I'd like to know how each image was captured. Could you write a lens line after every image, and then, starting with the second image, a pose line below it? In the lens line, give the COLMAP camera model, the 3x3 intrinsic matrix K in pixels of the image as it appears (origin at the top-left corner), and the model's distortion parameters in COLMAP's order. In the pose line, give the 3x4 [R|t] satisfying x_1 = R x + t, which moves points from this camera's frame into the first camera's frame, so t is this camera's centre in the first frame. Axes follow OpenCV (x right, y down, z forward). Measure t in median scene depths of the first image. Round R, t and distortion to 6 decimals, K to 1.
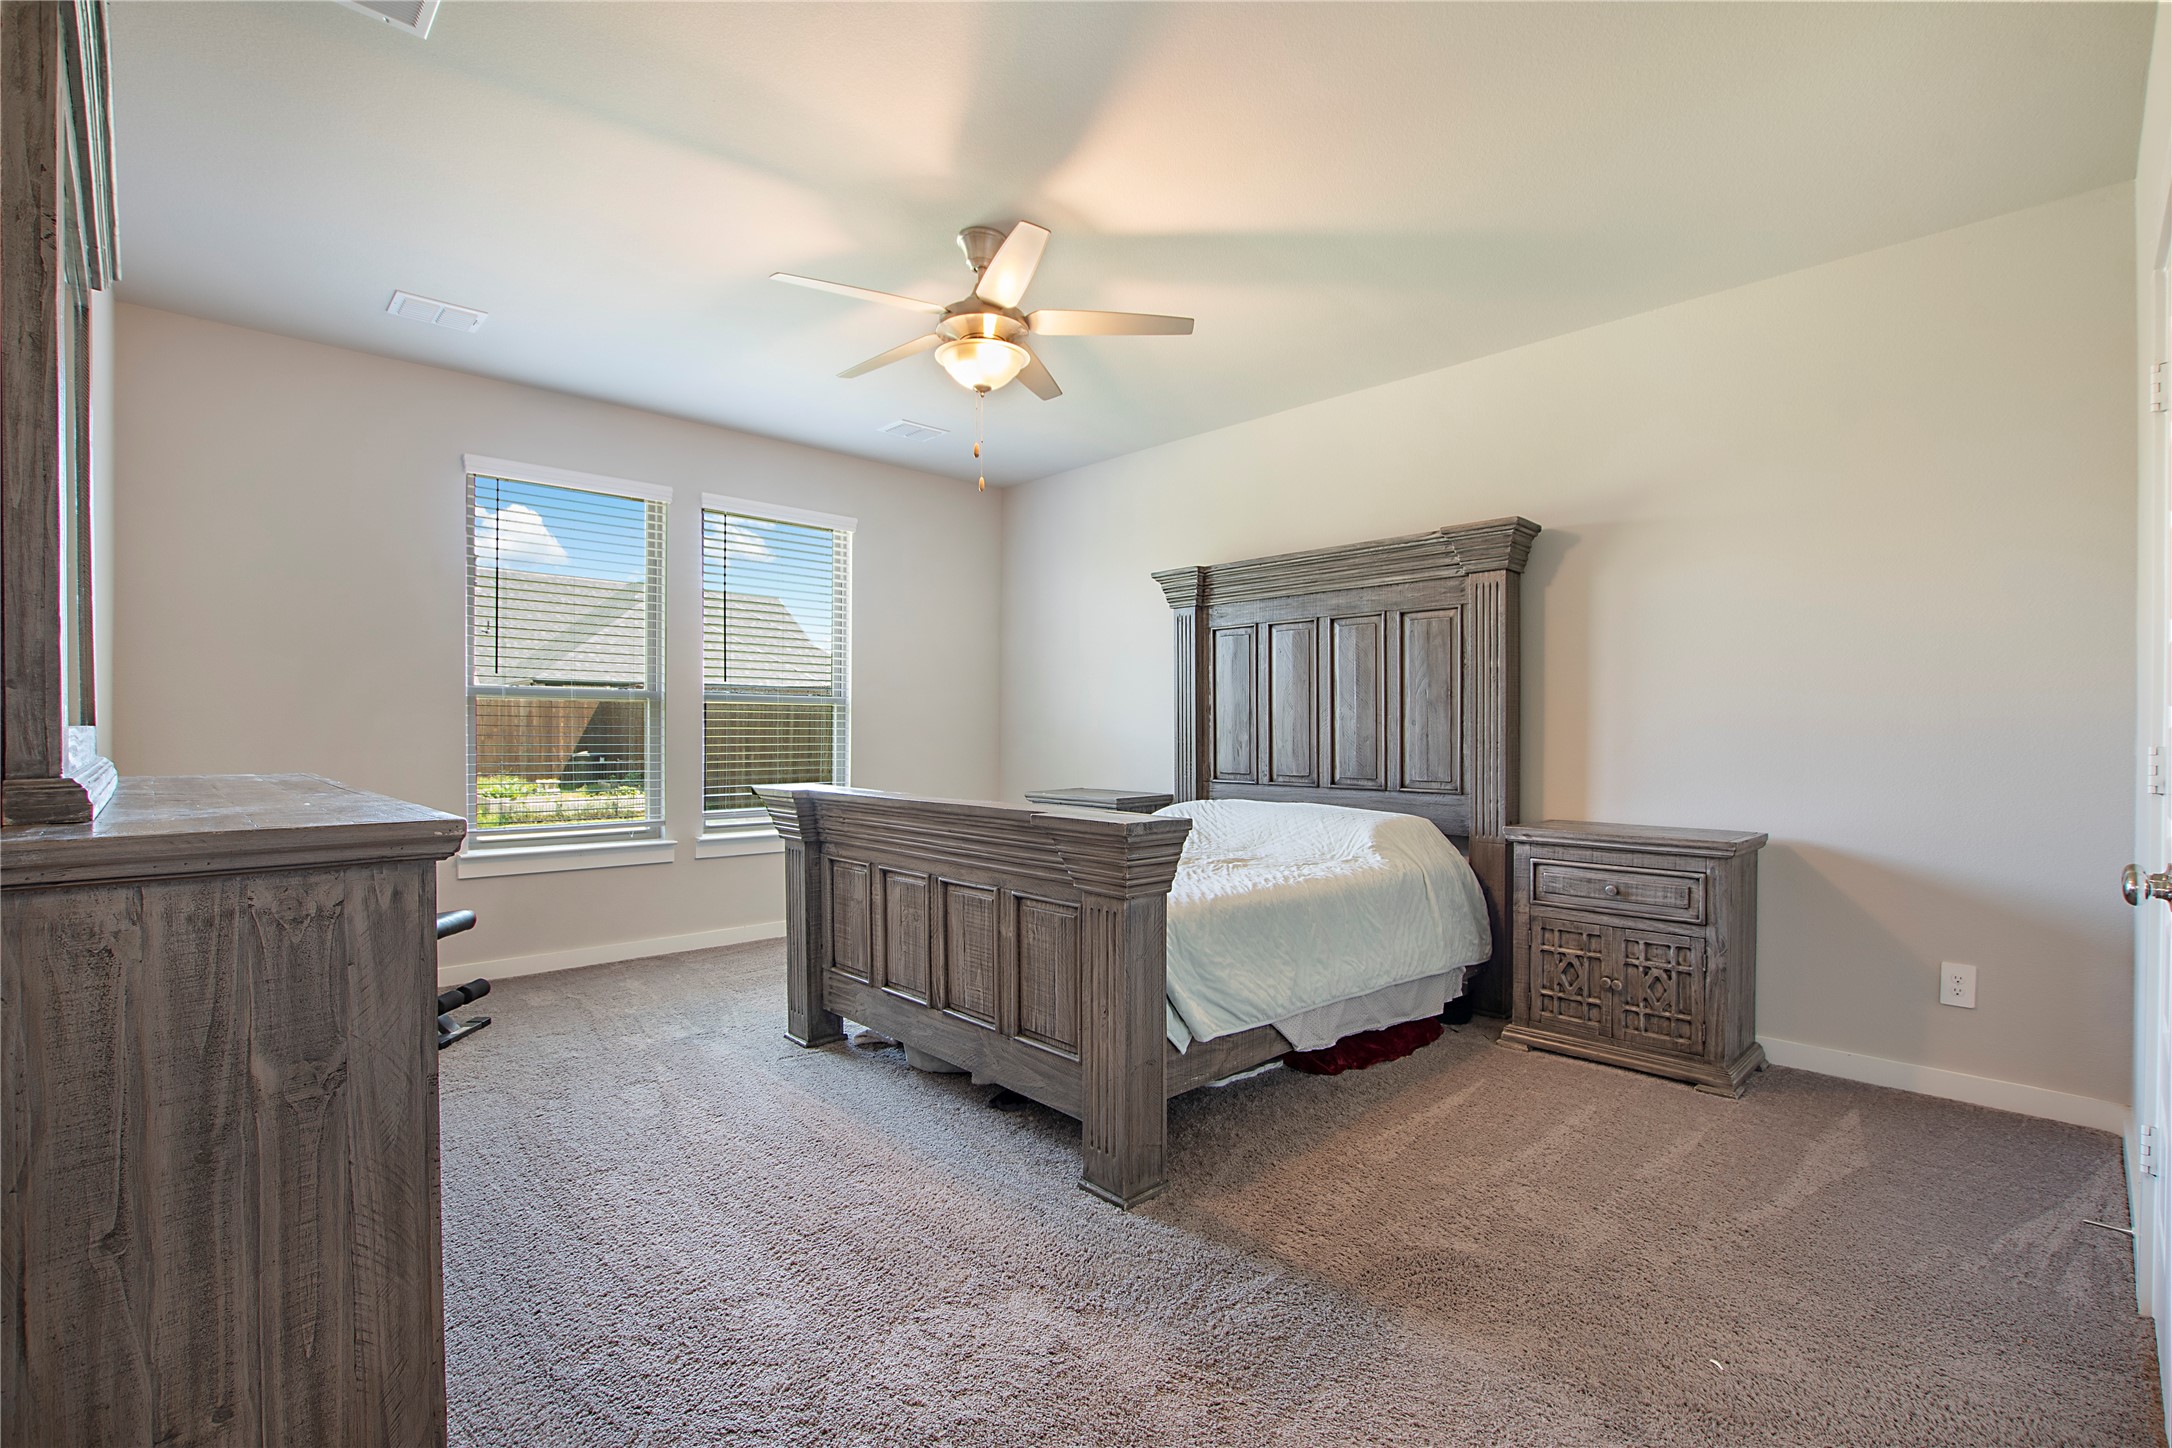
lens RADIAL K [[981.5, 0, 1086.0], [0, 981.5, 724.0], [0, 0, 1]] dist [-0.032461, 0.004432]
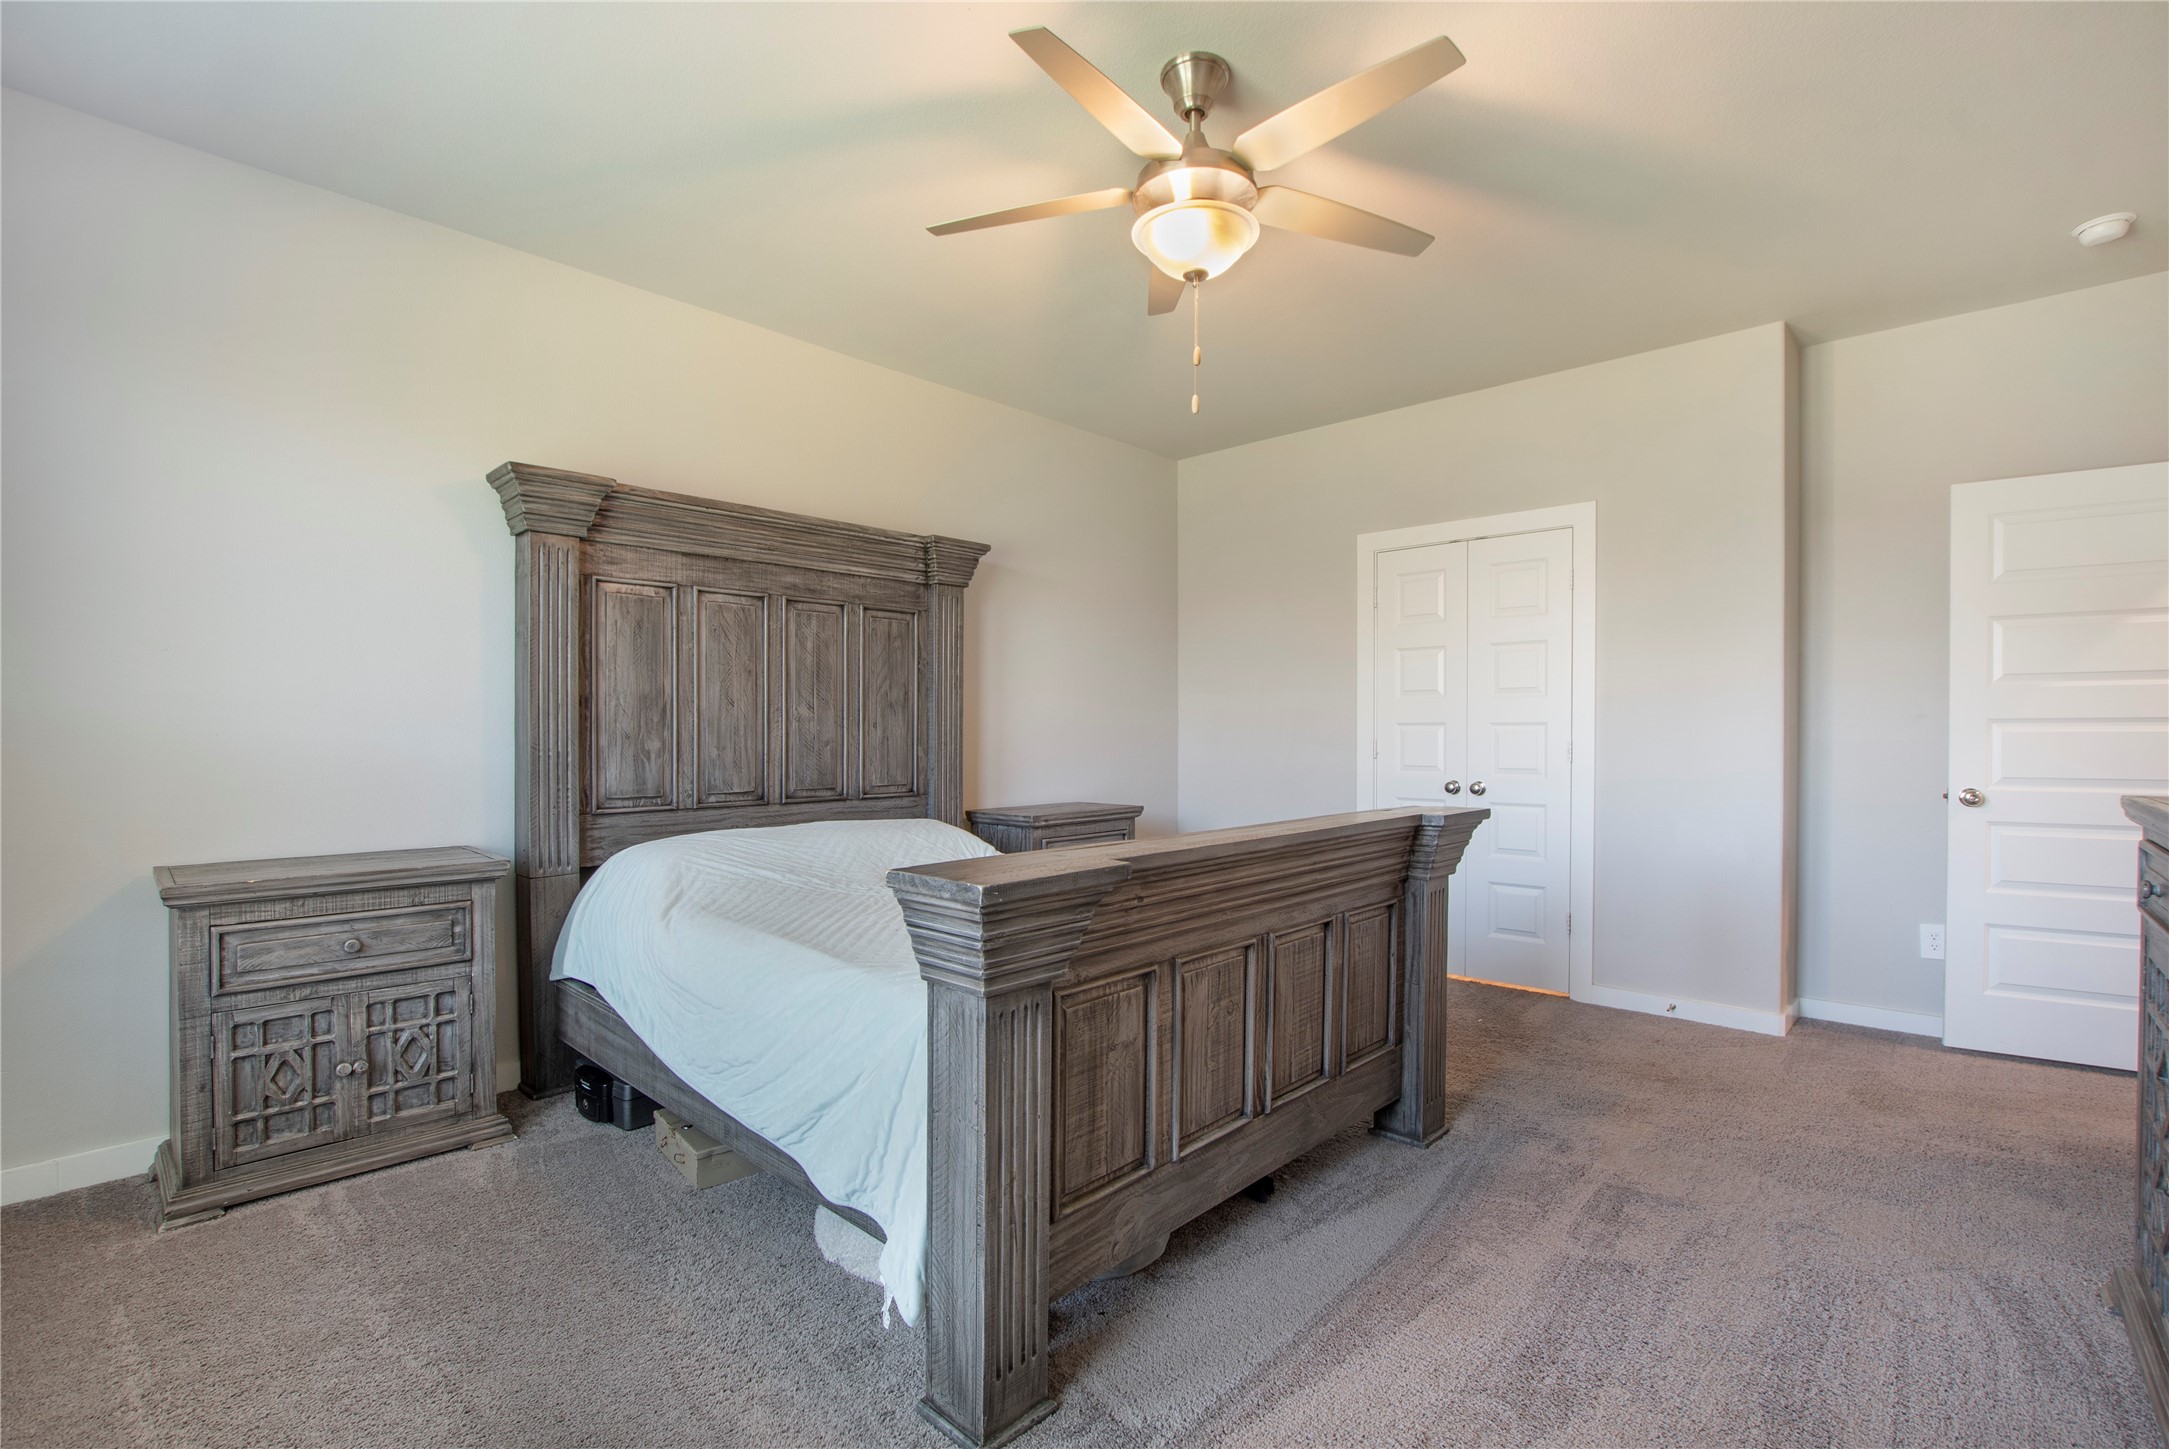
lens RADIAL K [[991.8, 0, 1084.5], [0, 991.8, 724.5], [0, 0, 1]] dist [-0.036428, 0.000115]
pose [[-0.063406, 0.003938, 0.997980, -0.626554], [-0.003816, 0.999984, -0.004189, 0.001176], [-0.997981, -0.004073, -0.063390, 0.836179]]
